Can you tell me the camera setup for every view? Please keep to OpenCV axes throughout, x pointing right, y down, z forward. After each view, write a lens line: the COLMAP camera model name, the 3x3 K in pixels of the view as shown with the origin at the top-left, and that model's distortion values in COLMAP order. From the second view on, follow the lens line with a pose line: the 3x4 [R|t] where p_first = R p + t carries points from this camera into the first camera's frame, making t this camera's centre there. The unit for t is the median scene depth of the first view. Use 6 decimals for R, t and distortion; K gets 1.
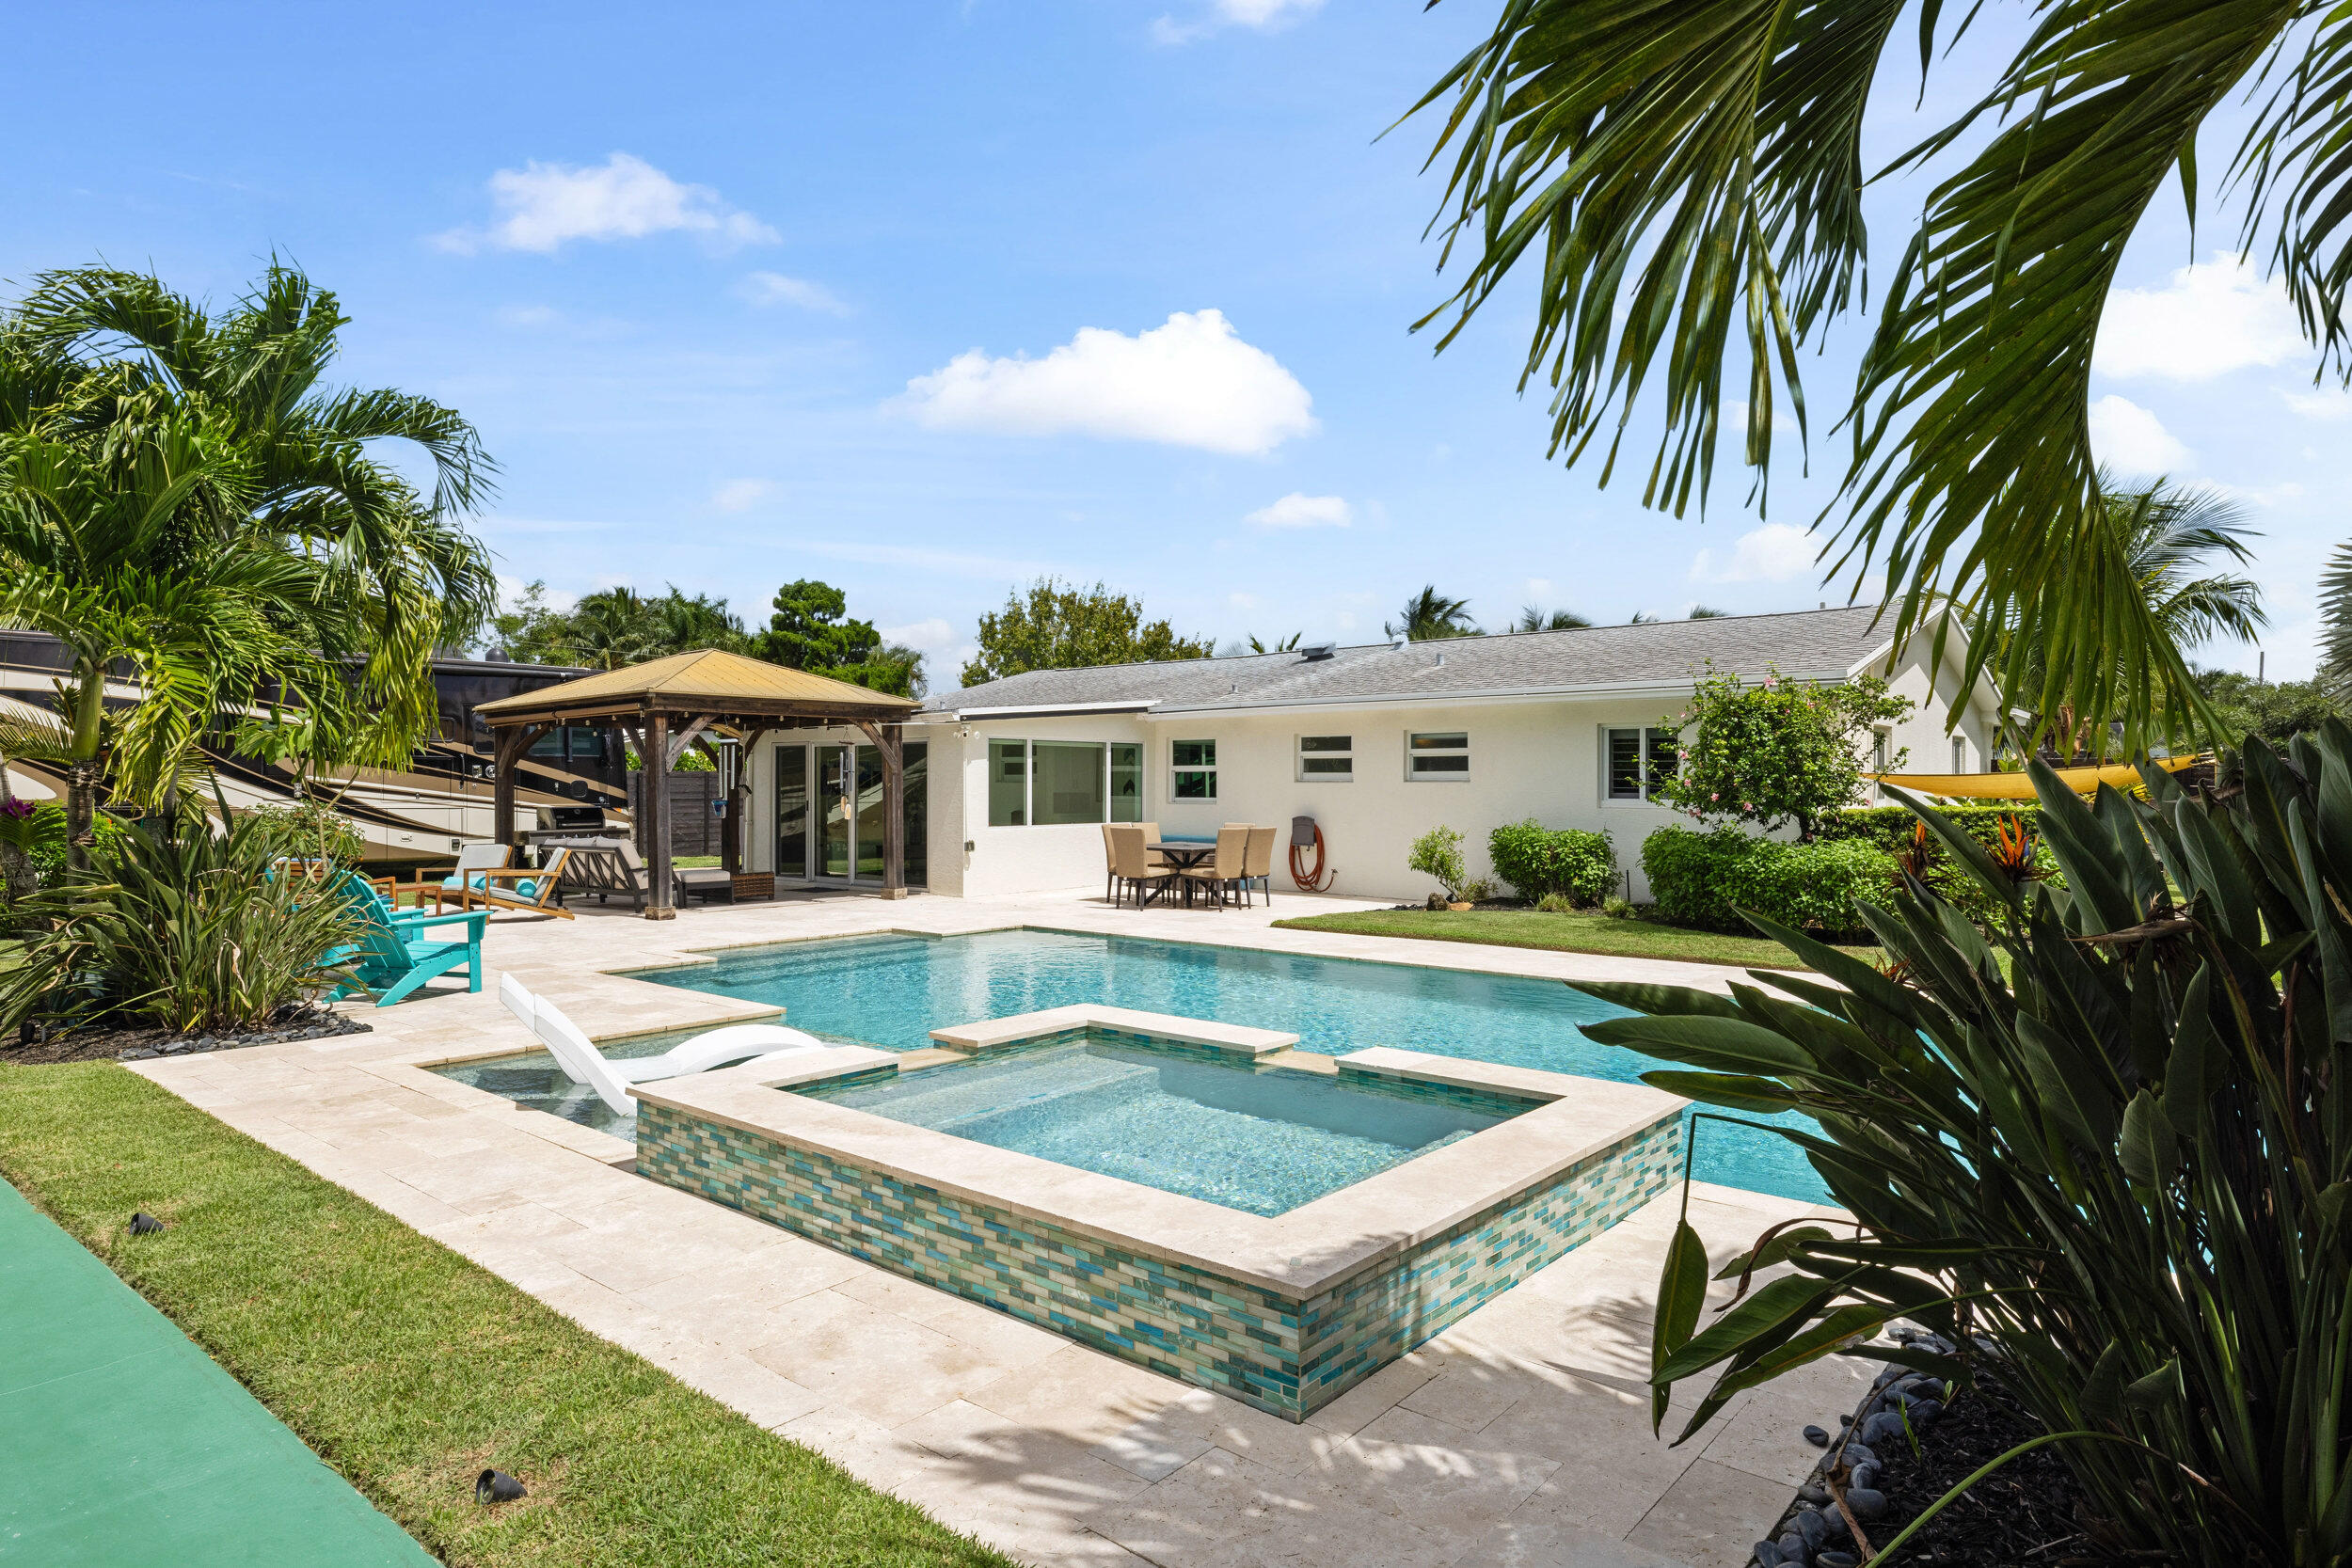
lens RADIAL K [[1320.2, 0, 1176.0], [0, 1320.2, 784.0], [0, 0, 1]] dist [-0.002594, -0.000126]
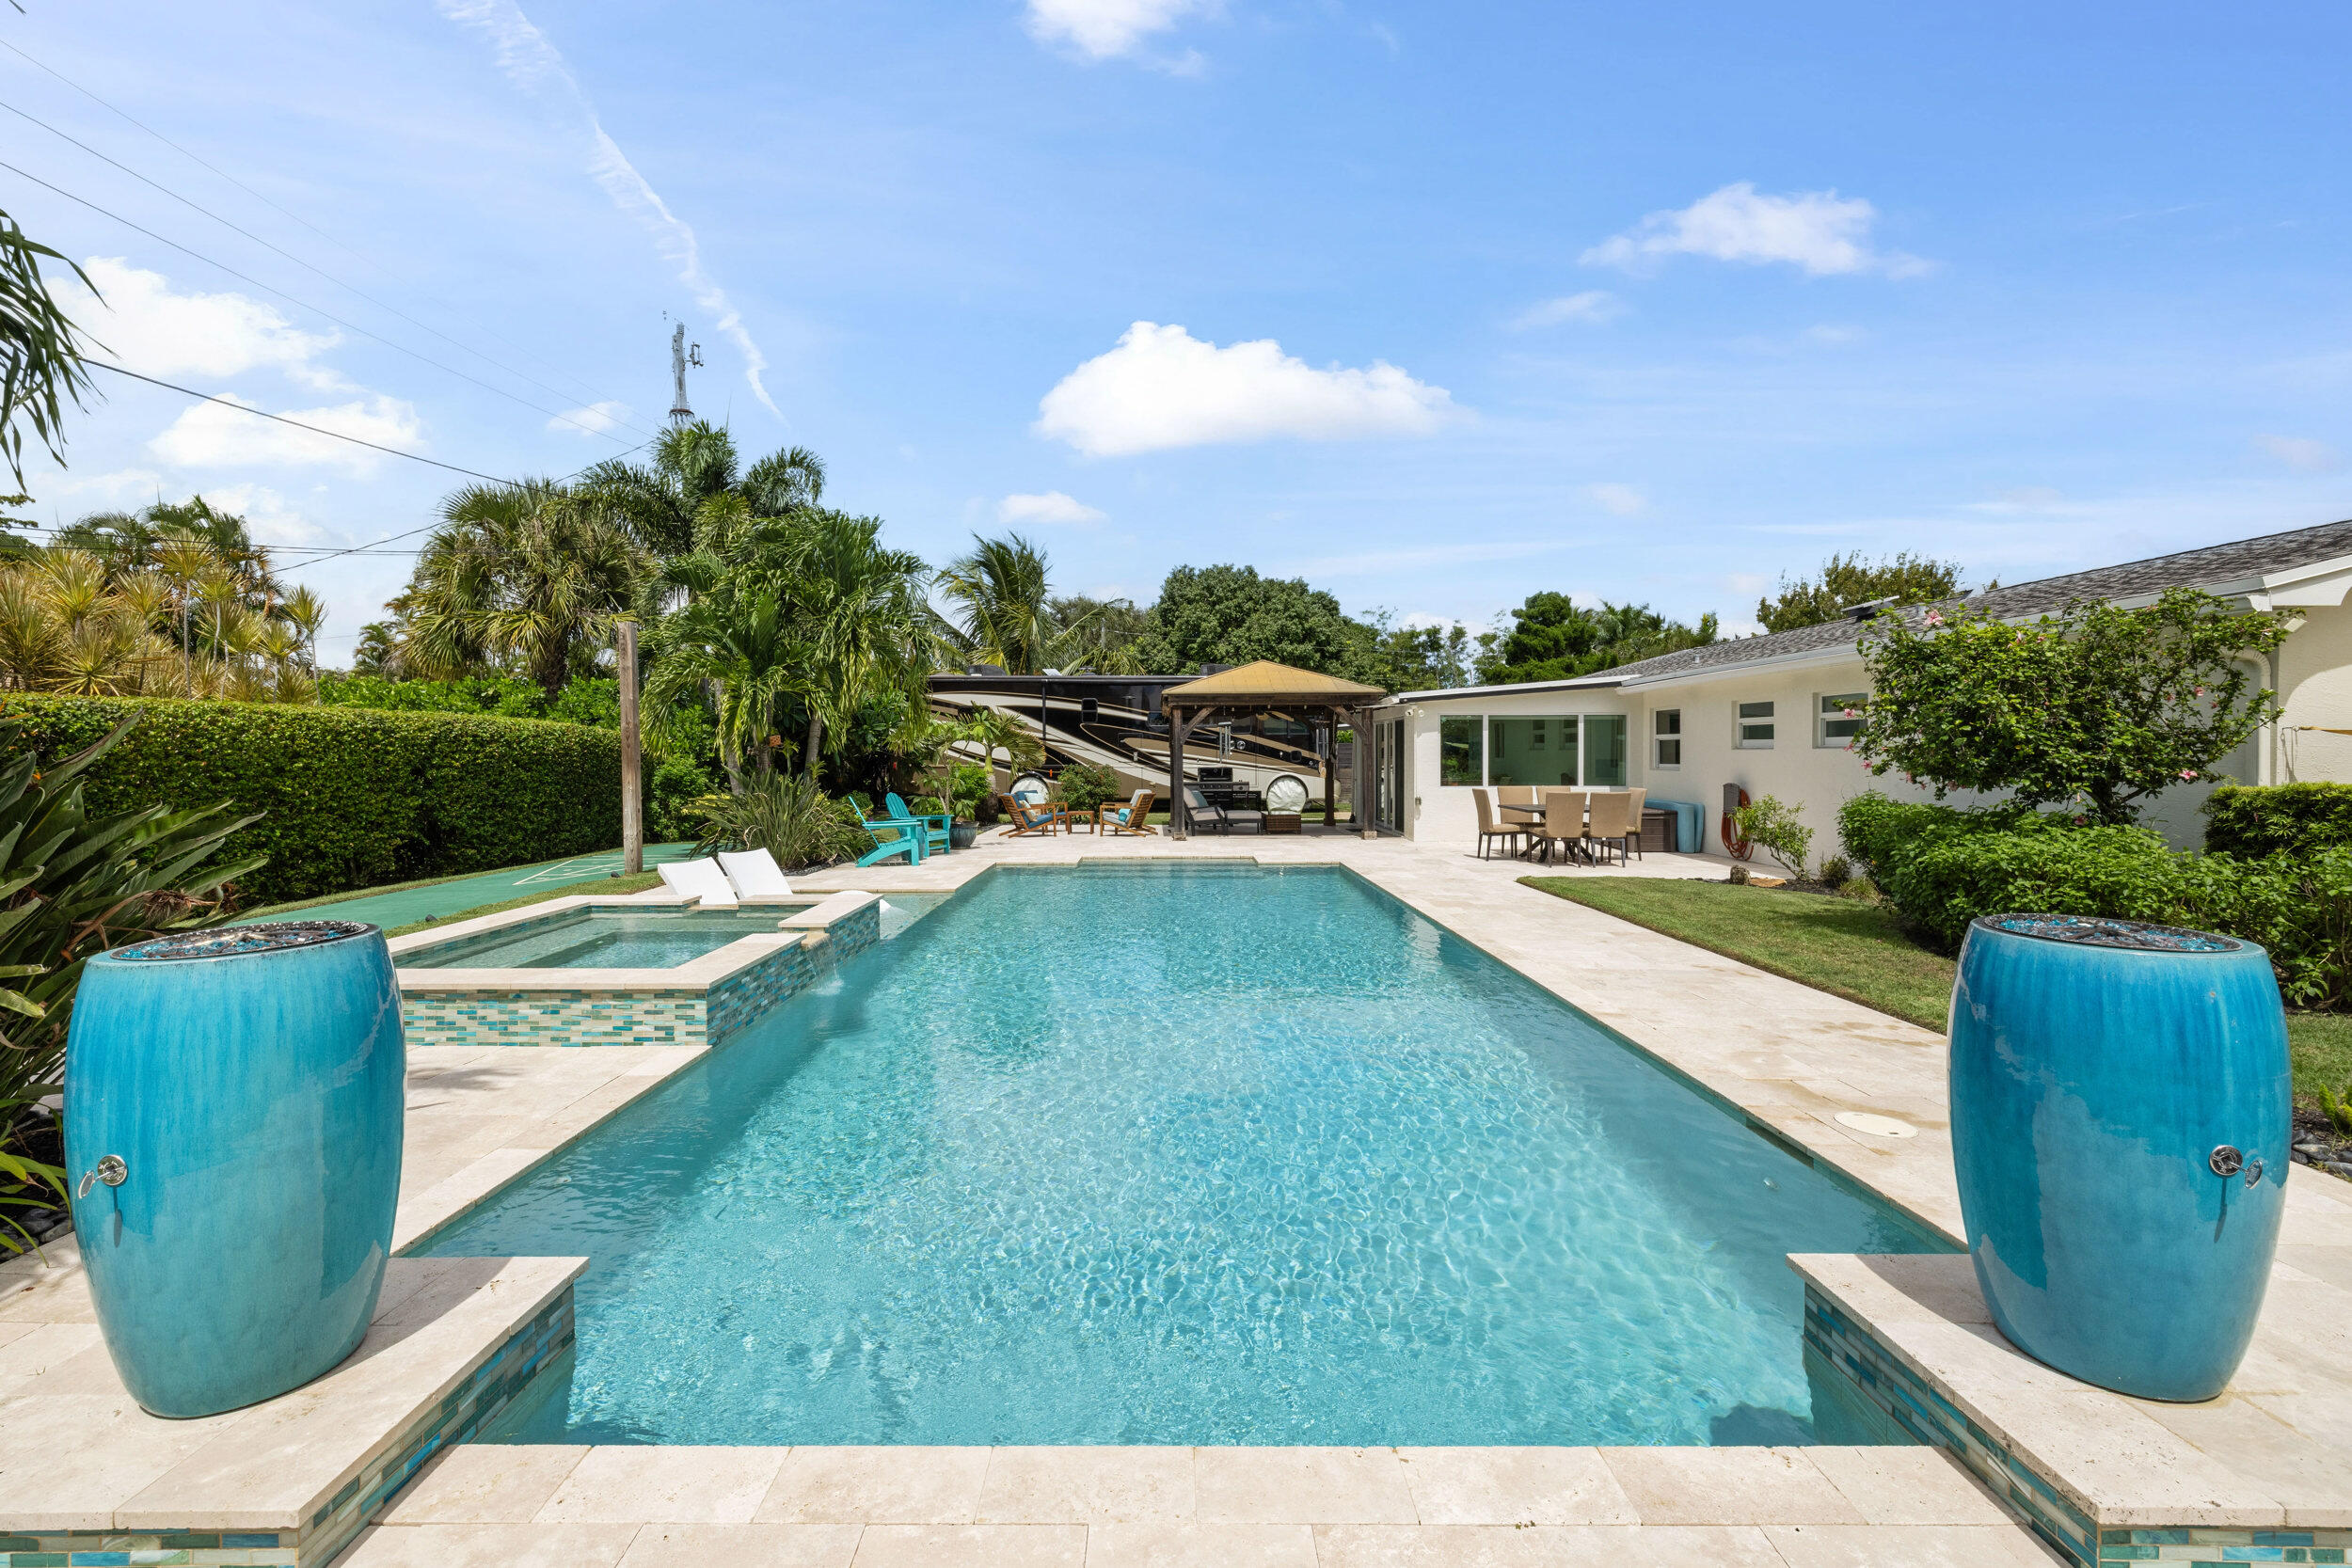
lens RADIAL K [[986.0, 0, 1156.1], [0, 986.0, 770.4], [0, 0, 1]] dist [0.001736, 0.000212]
pose [[0.636702, 0.012092, -0.771015, 0.455966], [0.001862, 0.999850, 0.017218, 0.000908], [0.771108, -0.012399, 0.636584, 0.226875]]
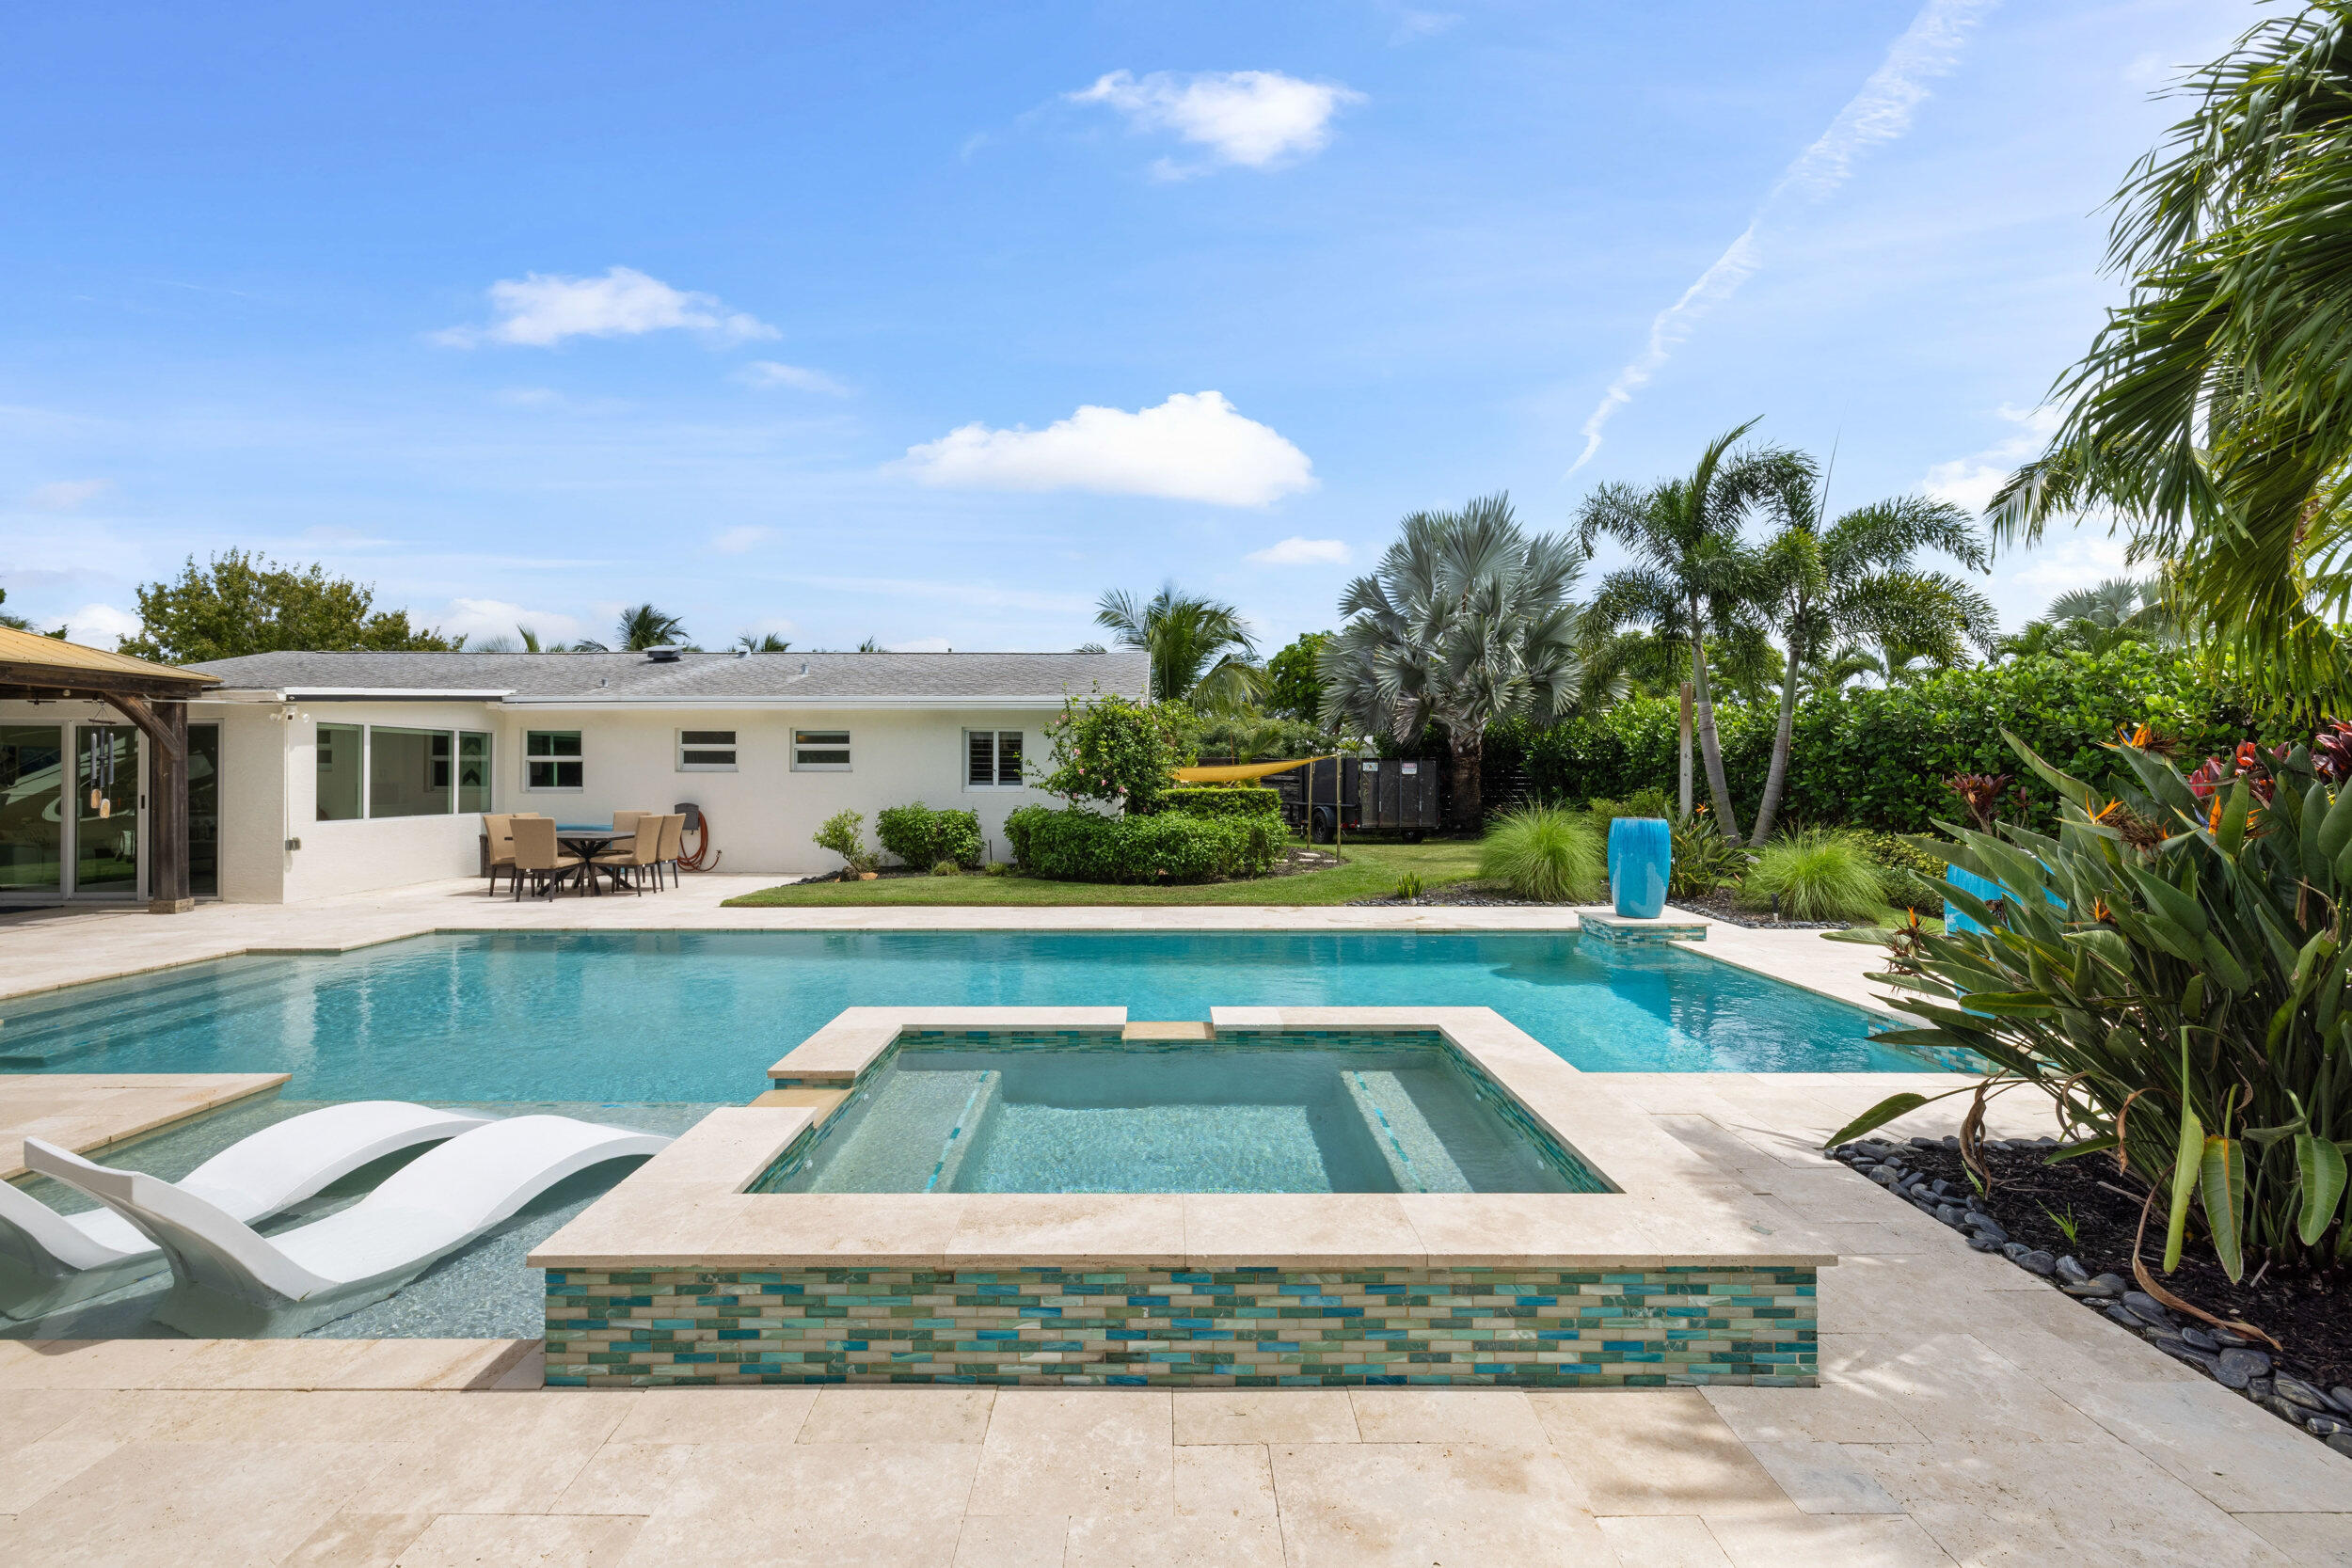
lens RADIAL K [[986.0, 0, 1156.1], [0, 986.0, 770.4], [0, 0, 1]] dist [0.001736, 0.000212]
pose [[0.764056, 0.002538, 0.645145, -0.156727], [-0.000409, 0.999994, -0.003450, -0.000087], [-0.645150, 0.002372, 0.764053, 0.142137]]
